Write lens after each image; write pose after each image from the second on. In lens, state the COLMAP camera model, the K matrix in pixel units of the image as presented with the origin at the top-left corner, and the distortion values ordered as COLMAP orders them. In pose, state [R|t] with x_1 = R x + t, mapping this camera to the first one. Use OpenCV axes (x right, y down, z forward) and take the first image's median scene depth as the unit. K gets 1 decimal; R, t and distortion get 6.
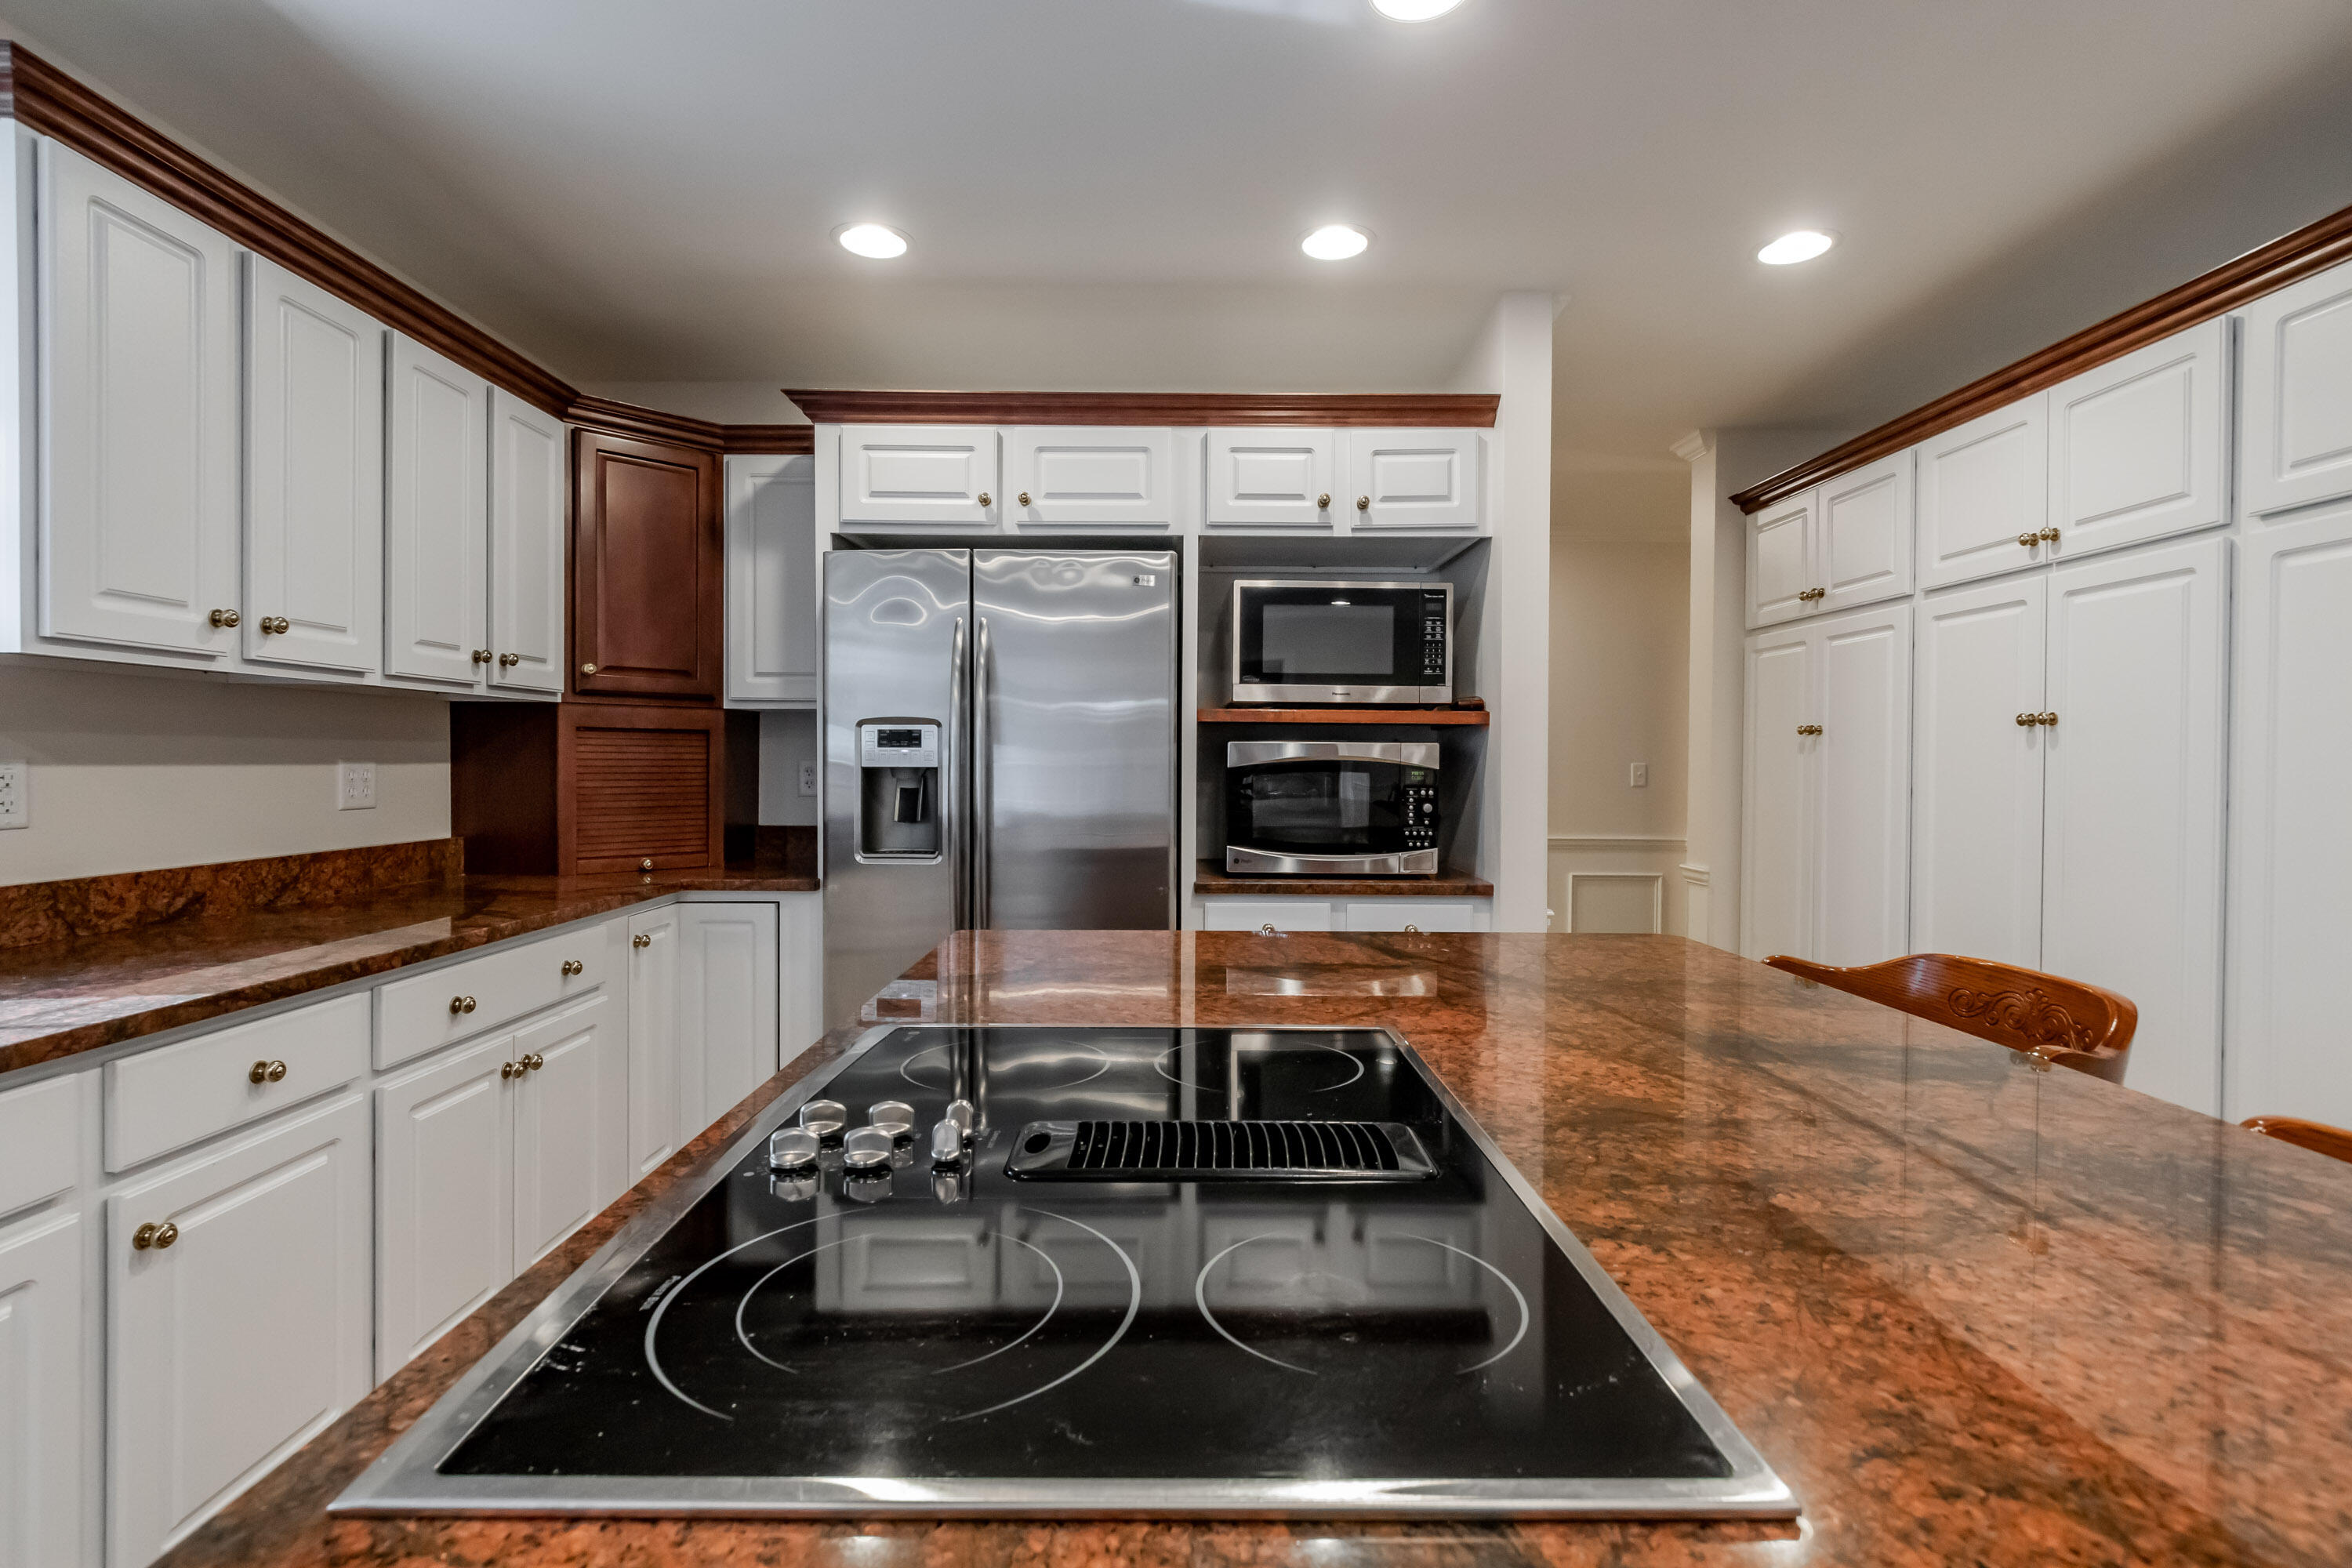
lens RADIAL K [[1105.4, 0, 1170.2], [0, 1105.4, 772.1], [0, 0, 1]] dist [0.003505, -0.000025]
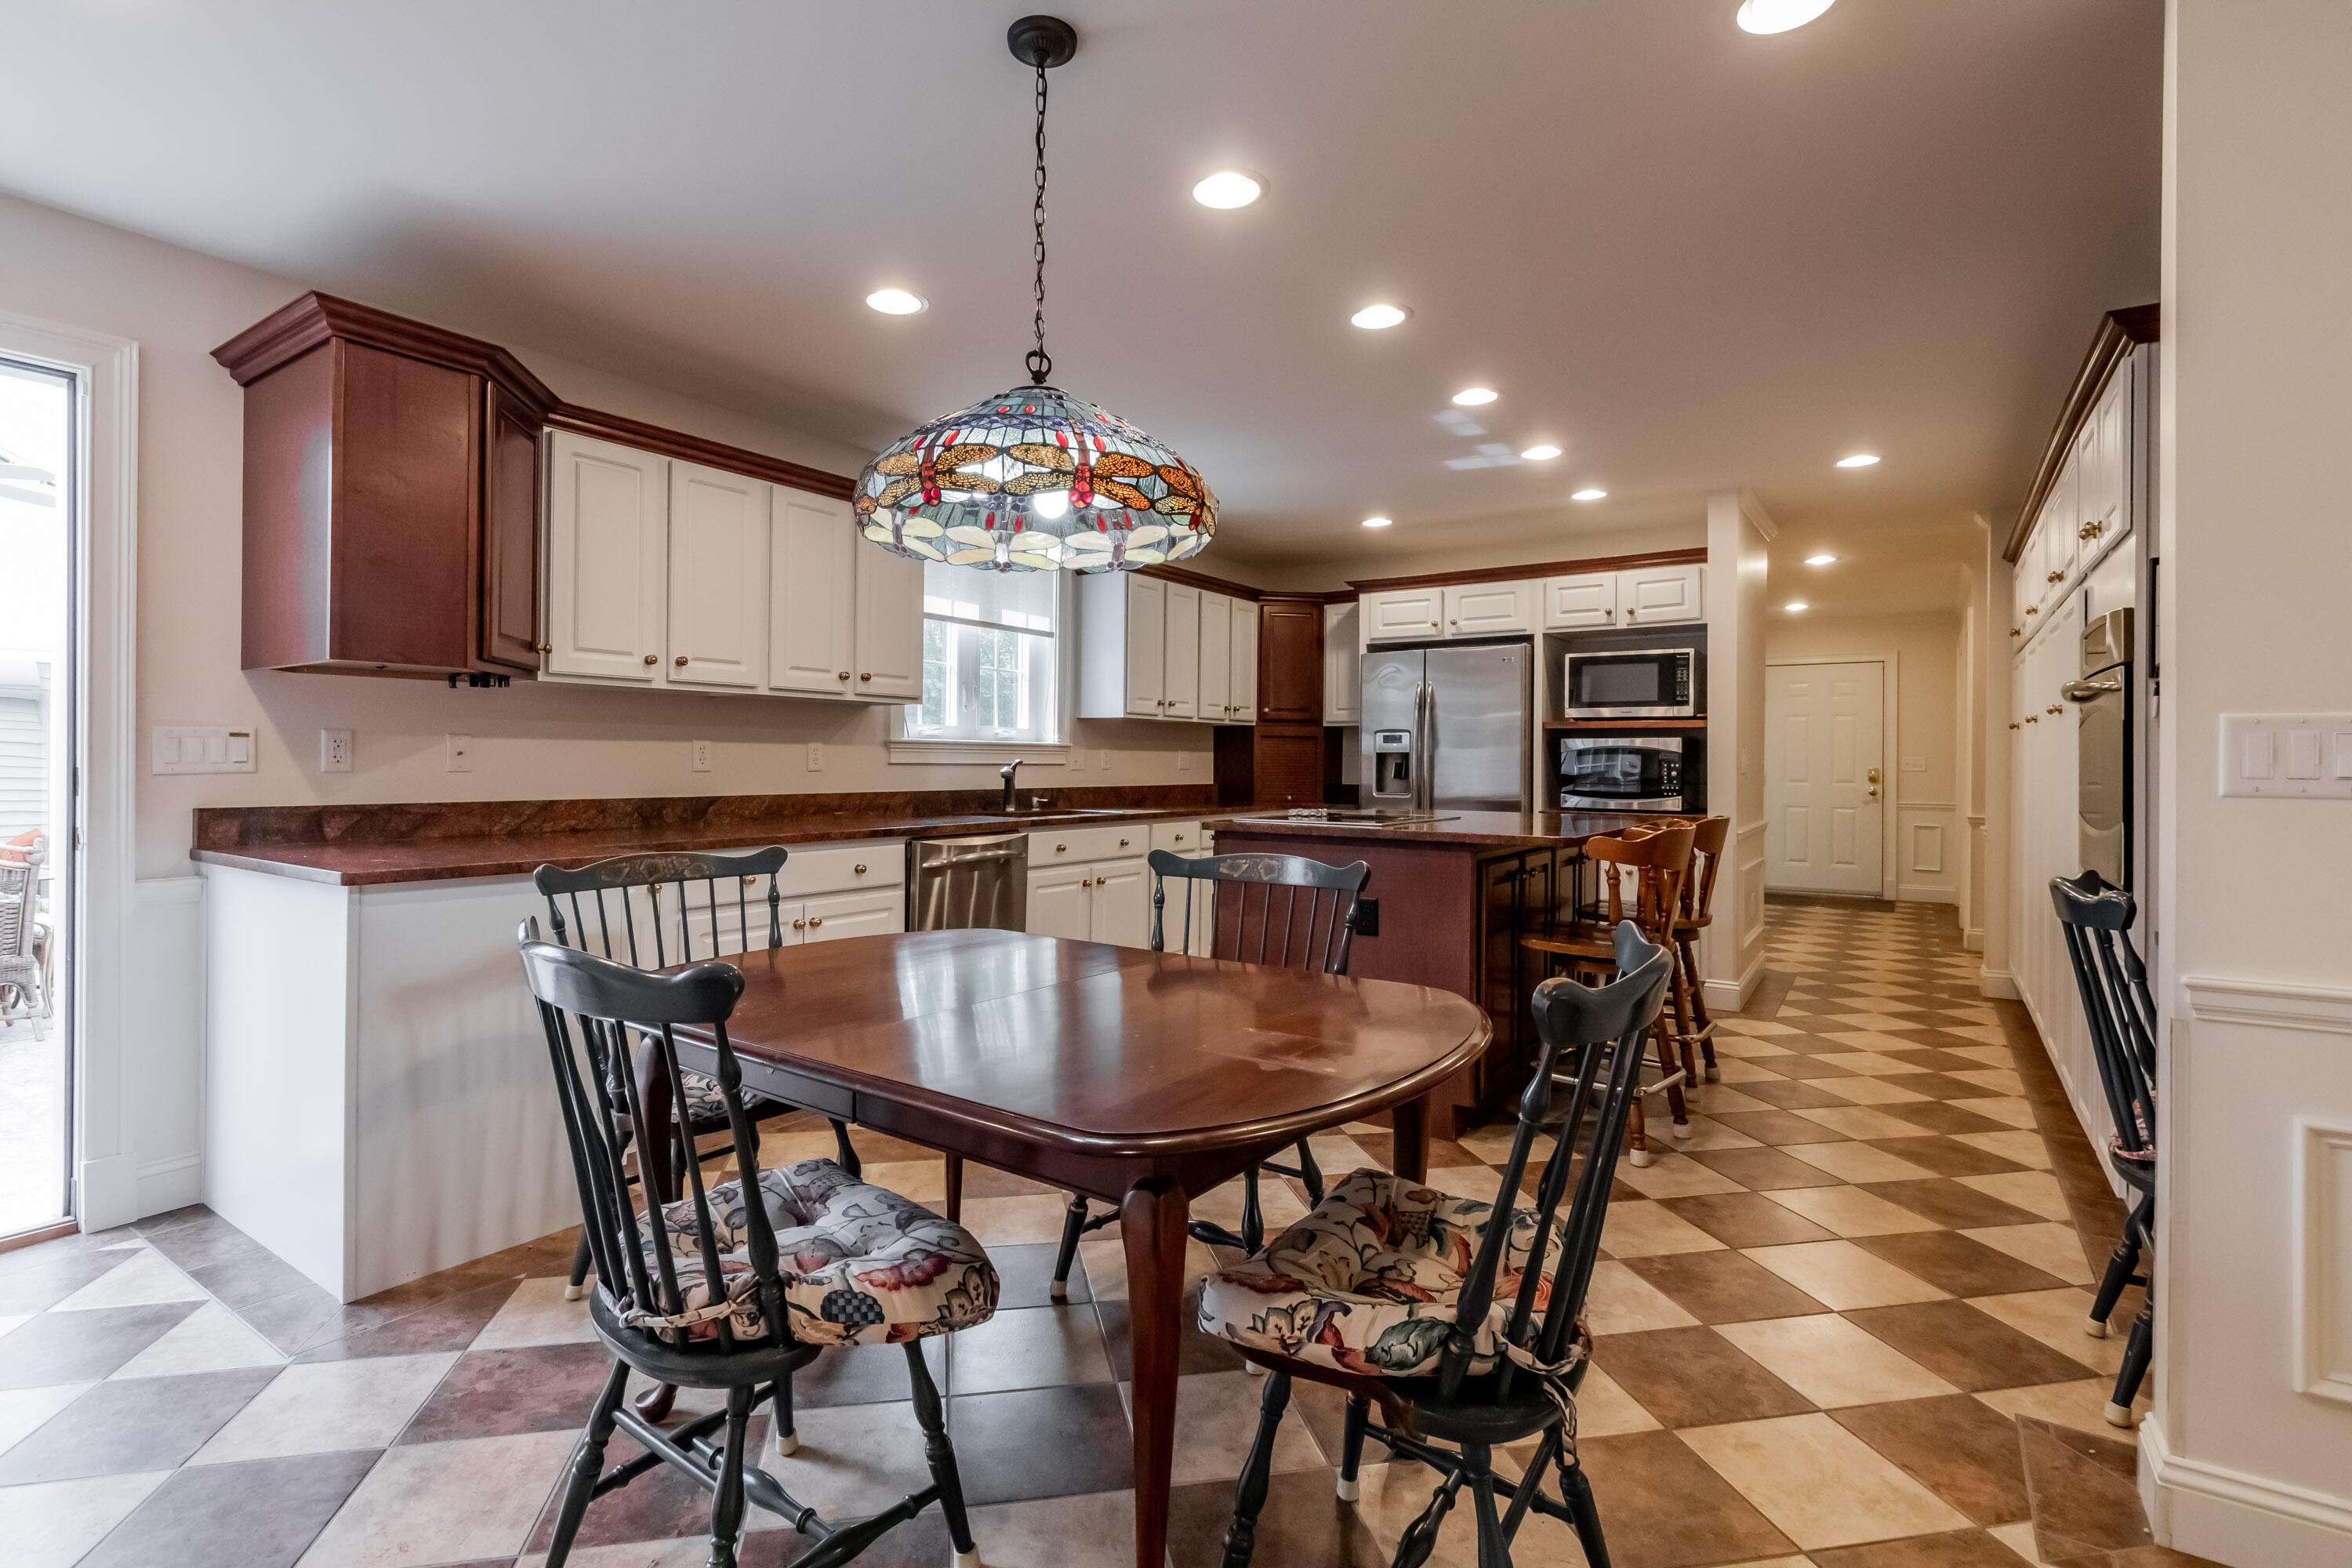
lens RADIAL K [[1074.2, 0, 1151.6], [0, 1074.2, 779.8], [0, 0, 1]] dist [-0.002142, 0.000393]
pose [[0.824231, 0.009356, -0.566177, 0.535006], [-0.006631, 0.999954, 0.006872, 0.036139], [0.566215, -0.001910, 0.824255, -0.958610]]
